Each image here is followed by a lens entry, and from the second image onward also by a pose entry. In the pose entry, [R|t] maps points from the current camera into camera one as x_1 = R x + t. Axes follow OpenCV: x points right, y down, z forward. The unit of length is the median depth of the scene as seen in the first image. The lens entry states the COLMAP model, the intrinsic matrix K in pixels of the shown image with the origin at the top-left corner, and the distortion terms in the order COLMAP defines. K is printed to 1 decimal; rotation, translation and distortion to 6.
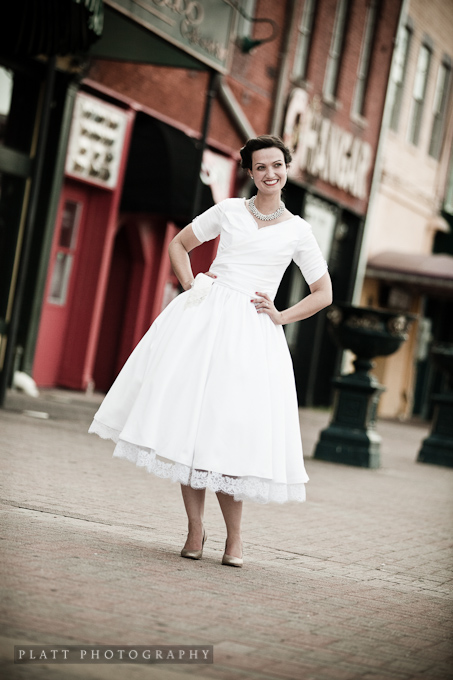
lens RADIAL K [[2499.5, 0, 226.3], [0, 2499.5, 339.9], [0, 0, 1]] dist [-0.126797, 0.000000]
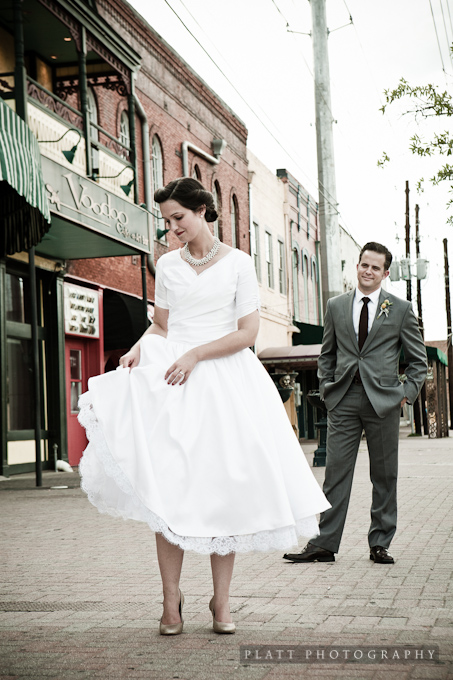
lens RADIAL K [[1338.1, 0, 227.1], [0, 1338.1, 339.2], [0, 0, 1]] dist [0.407024, 0.000000]
pose [[0.980697, -0.191992, 0.037054, 0.005133], [0.193766, 0.979649, -0.052373, 0.003143], [-0.026245, 0.058541, 0.997940, 0.121078]]
